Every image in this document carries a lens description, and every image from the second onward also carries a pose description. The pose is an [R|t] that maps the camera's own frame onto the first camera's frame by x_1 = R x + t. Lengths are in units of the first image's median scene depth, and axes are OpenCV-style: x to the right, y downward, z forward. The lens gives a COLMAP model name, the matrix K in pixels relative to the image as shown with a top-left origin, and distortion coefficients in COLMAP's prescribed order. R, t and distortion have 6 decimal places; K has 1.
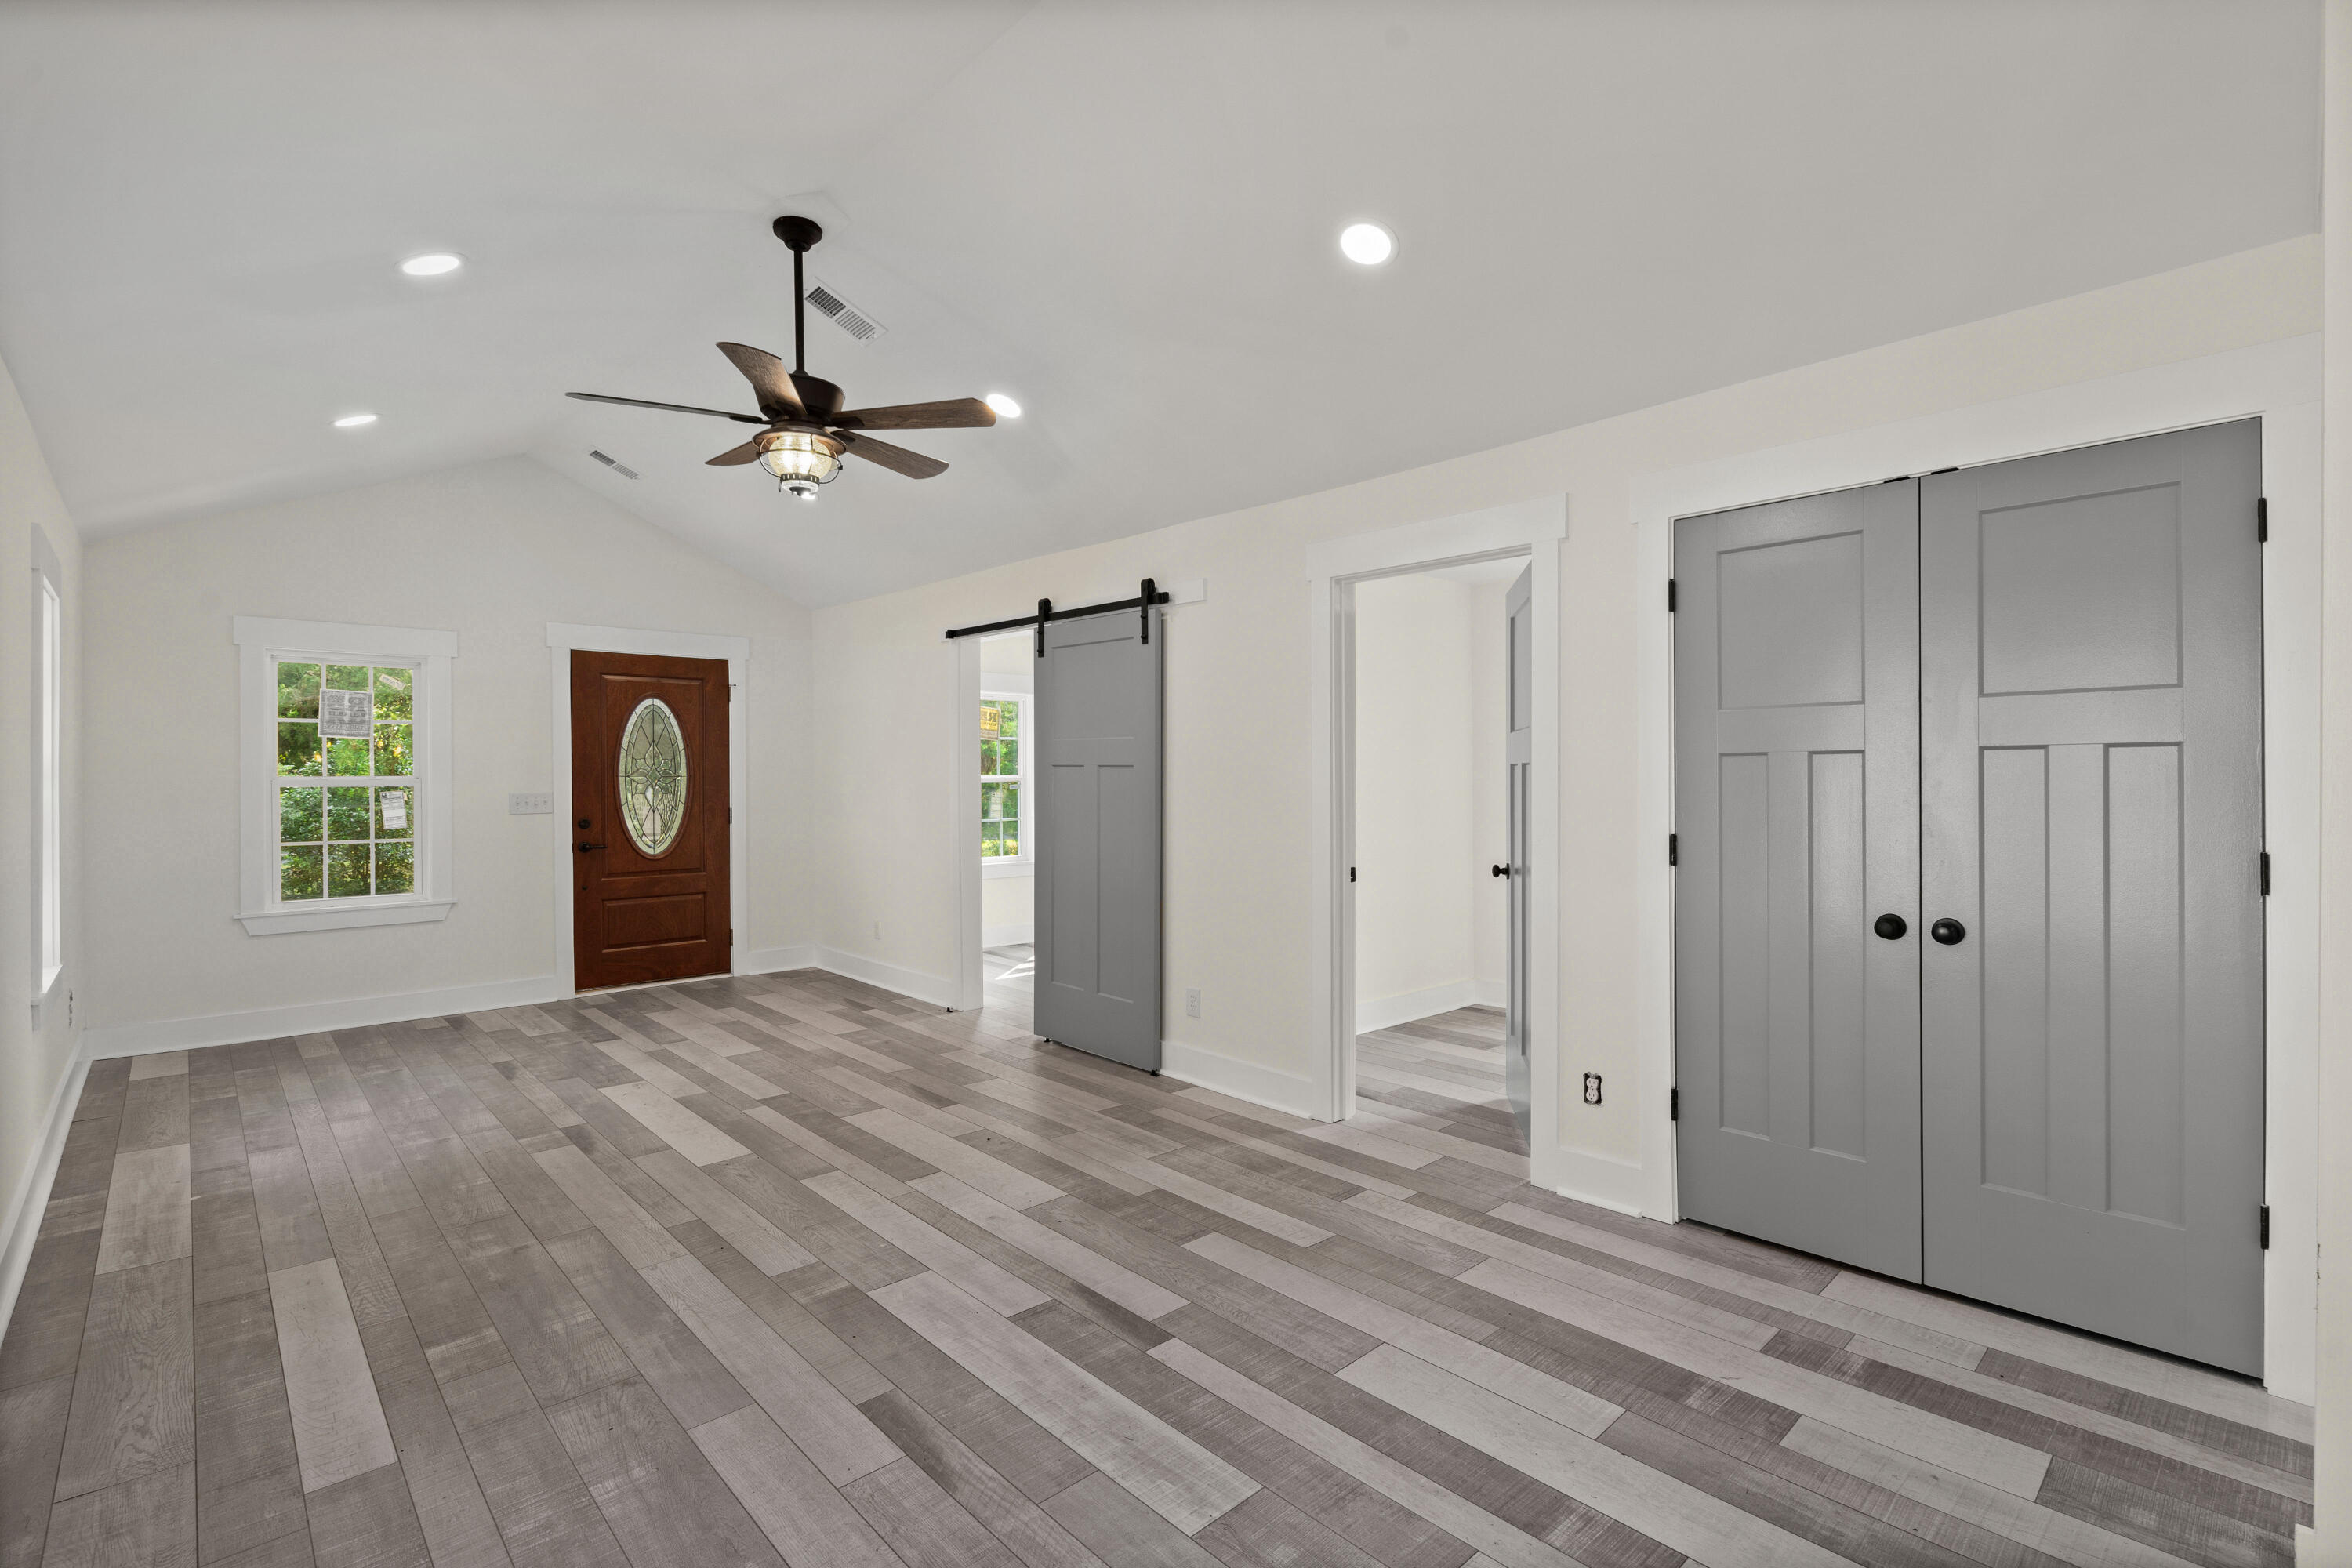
lens RADIAL K [[1079.4, 0, 1165.5], [0, 1079.4, 782.1], [0, 0, 1]] dist [0.012788, -0.000408]
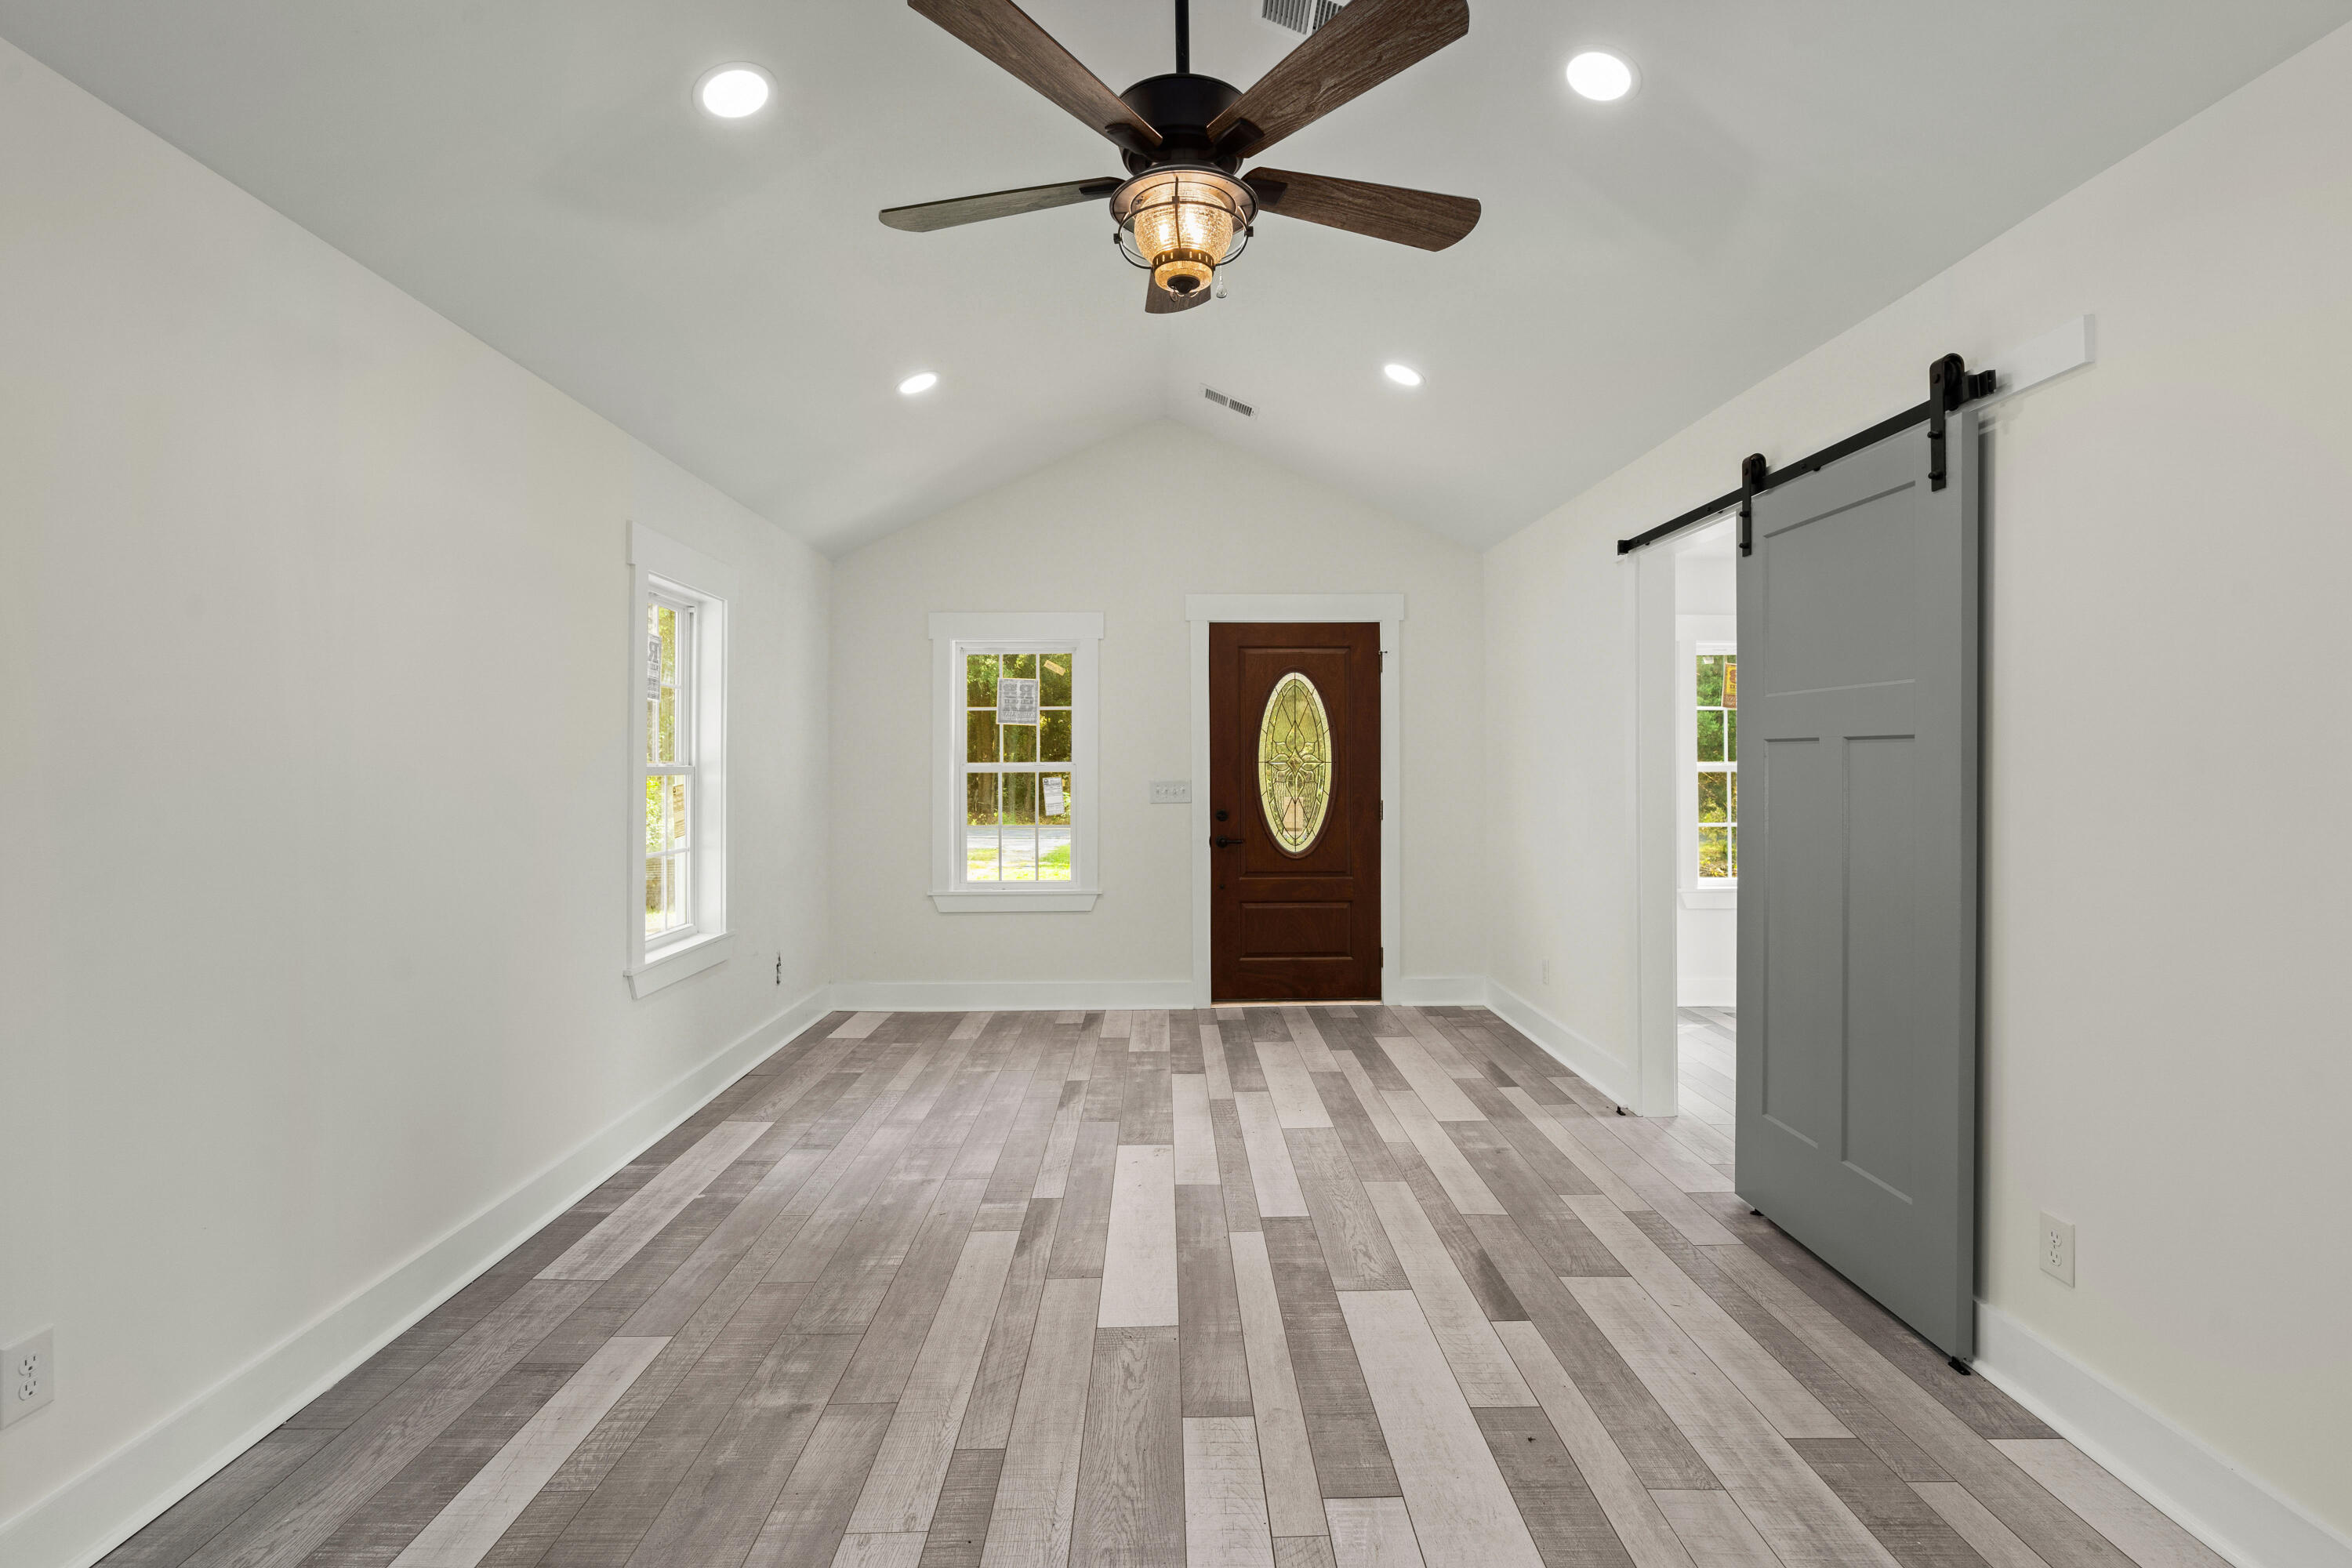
lens RADIAL K [[1095.5, 0, 1184.4], [0, 1095.5, 770.1], [0, 0, 1]] dist [-0.000776, -0.000025]
pose [[0.755209, 0.002656, -0.655479, 0.043804], [-0.003593, 0.999994, -0.000088, 0.001588], [0.655474, 0.002422, 0.755213, 0.352516]]
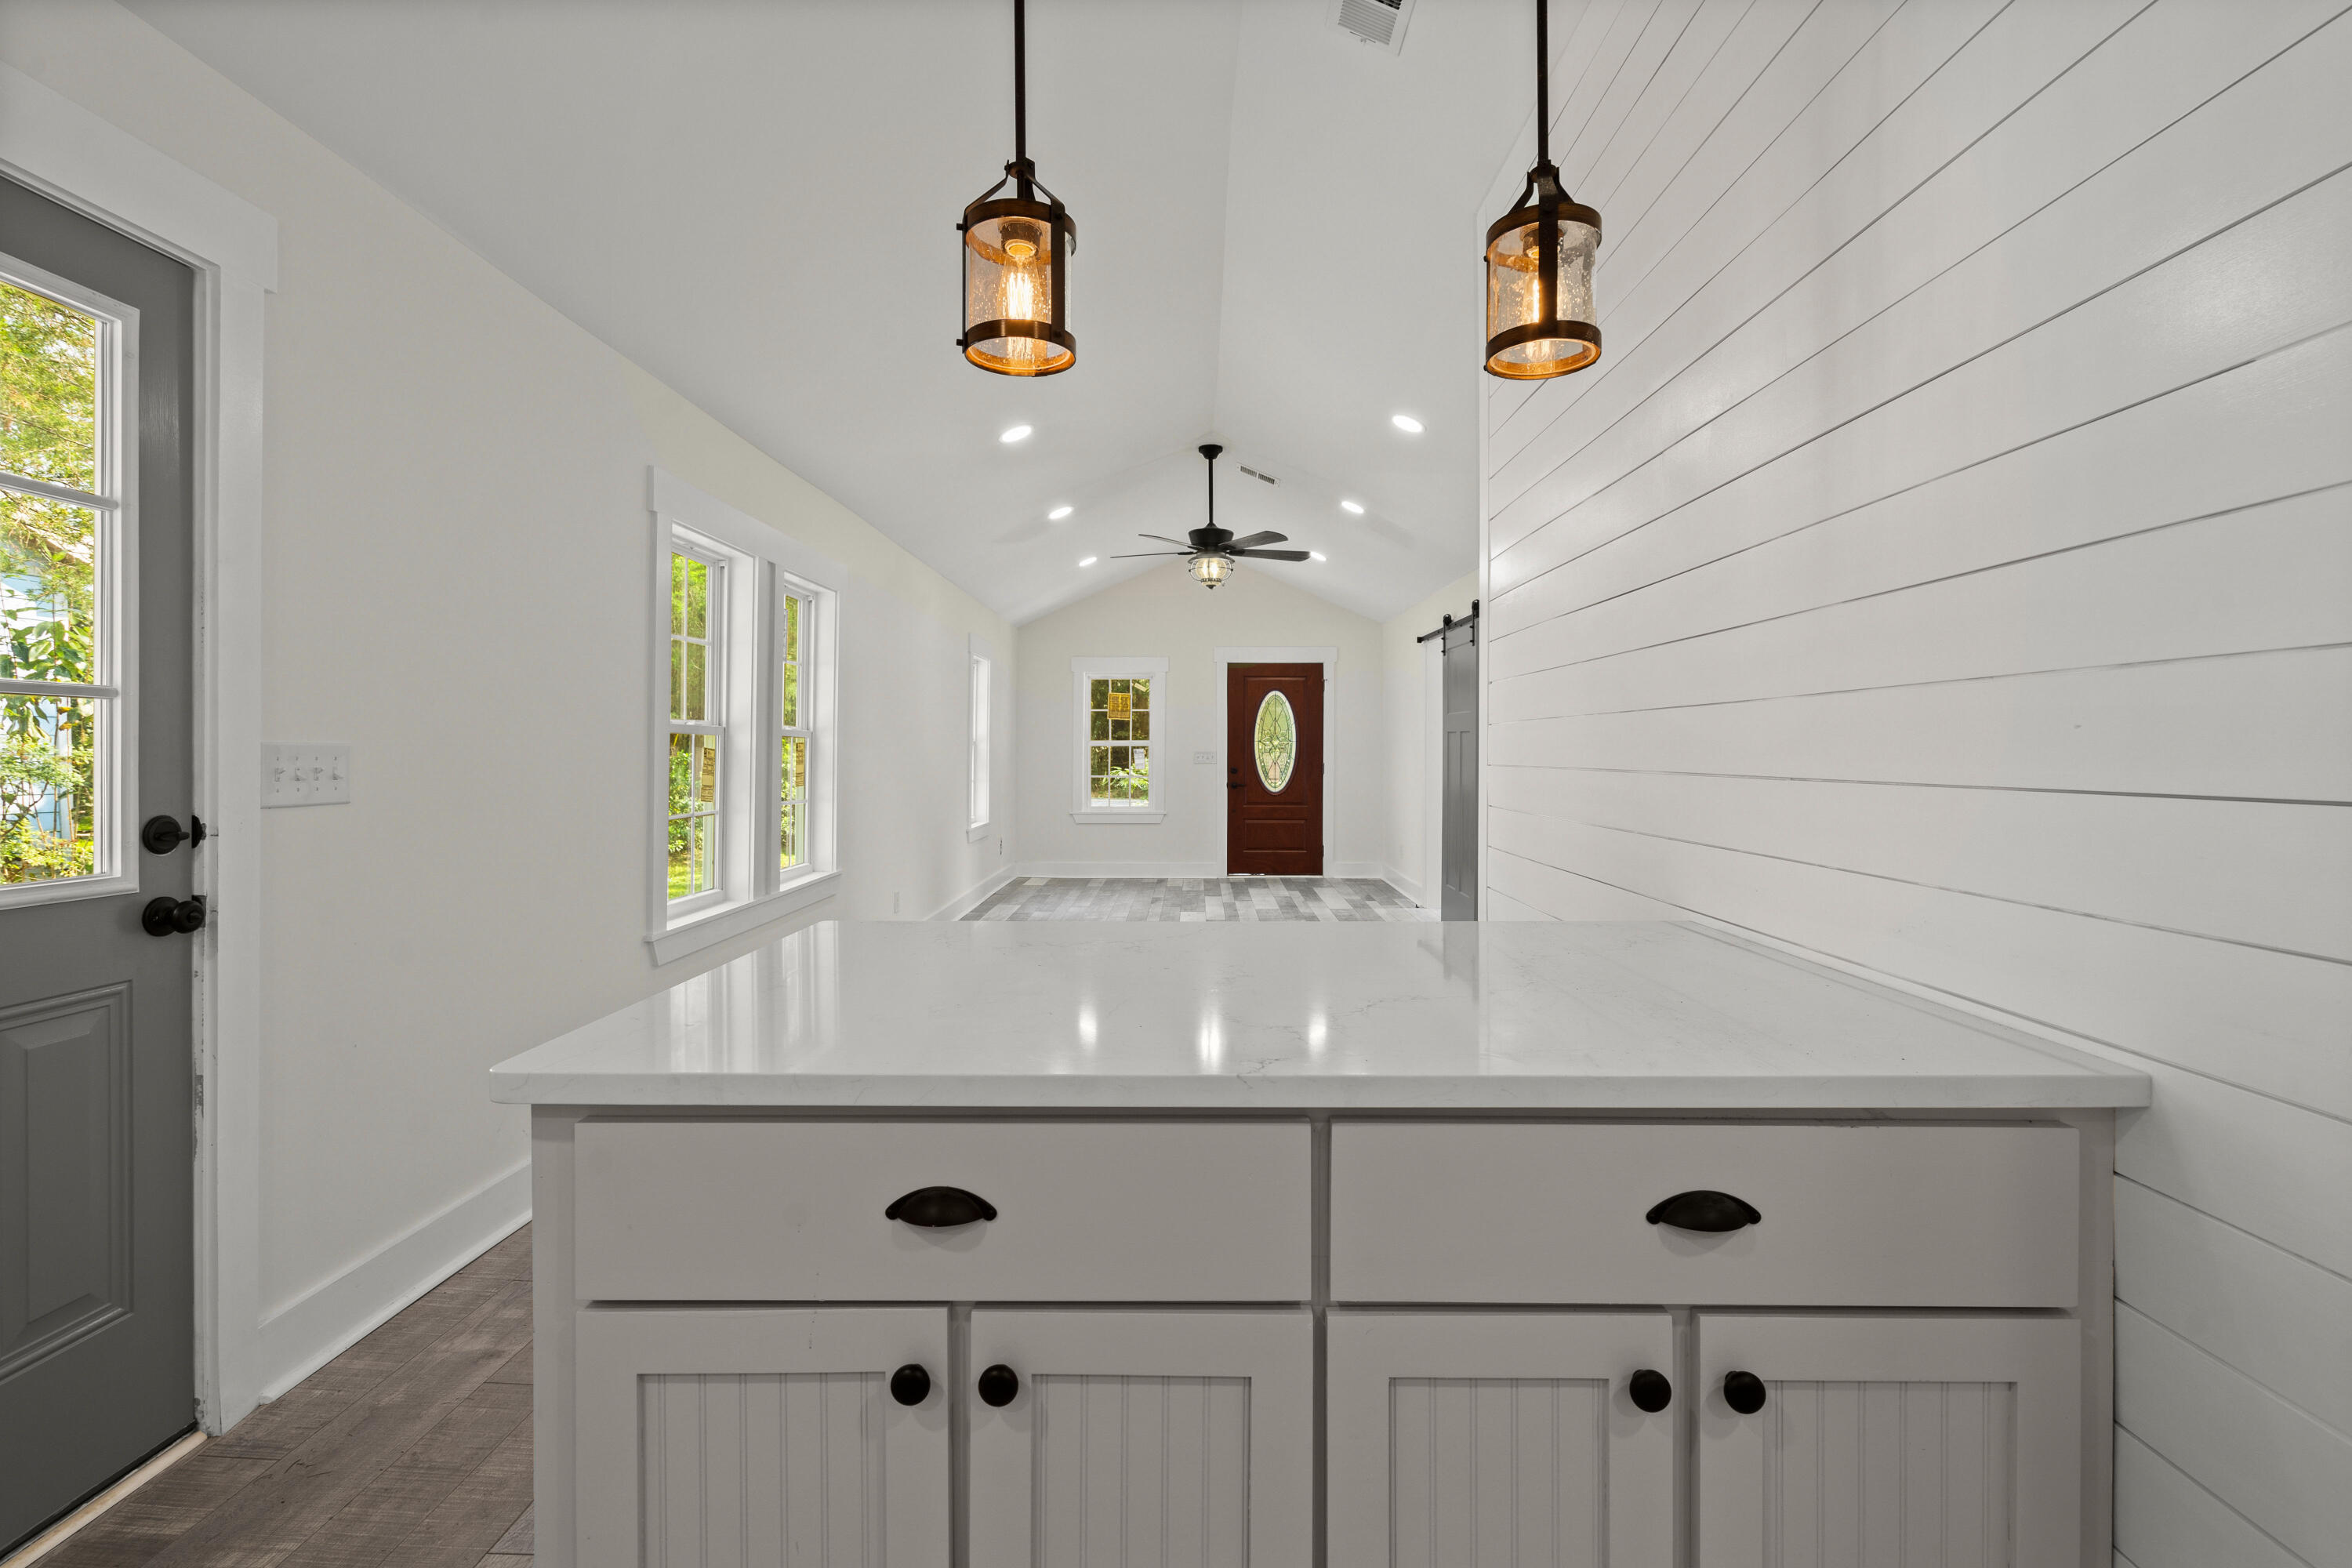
lens RADIAL K [[1079.4, 0, 1165.5], [0, 1079.4, 782.1], [0, 0, 1]] dist [0.012788, -0.000408]
pose [[0.722162, 0.027490, -0.691177, 0.605431], [-0.009765, 0.999516, 0.029550, 0.011158], [0.691655, -0.014590, 0.722081, -0.279792]]
